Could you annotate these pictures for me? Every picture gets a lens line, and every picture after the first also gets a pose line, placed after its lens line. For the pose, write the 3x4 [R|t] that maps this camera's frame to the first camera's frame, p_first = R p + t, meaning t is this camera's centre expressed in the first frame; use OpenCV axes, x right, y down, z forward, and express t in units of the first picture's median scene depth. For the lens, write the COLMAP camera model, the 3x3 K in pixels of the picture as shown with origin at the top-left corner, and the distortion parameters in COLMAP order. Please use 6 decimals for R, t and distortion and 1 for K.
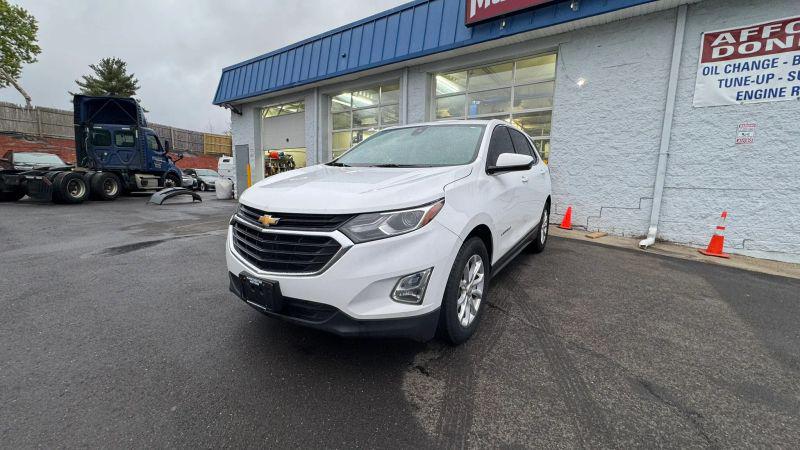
lens RADIAL K [[337.4, 0, 395.9], [0, 337.4, 227.0], [0, 0, 1]] dist [0.000425, 0.000212]
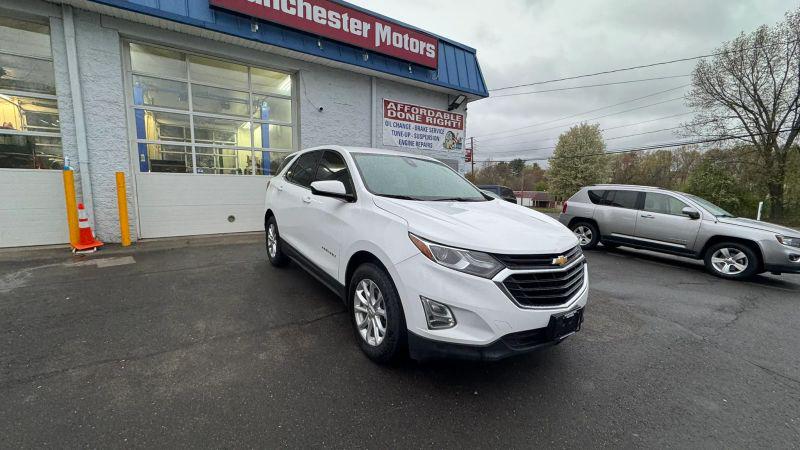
lens RADIAL K [[317.8, 0, 399.9], [0, 317.8, 227.1], [0, 0, 1]] dist [-0.003510, 0.000291]
pose [[0.343982, -0.127373, 0.930297, -0.561273], [0.123036, 0.988329, 0.089825, -0.103451], [-0.930880, 0.083562, 0.355639, 0.462045]]
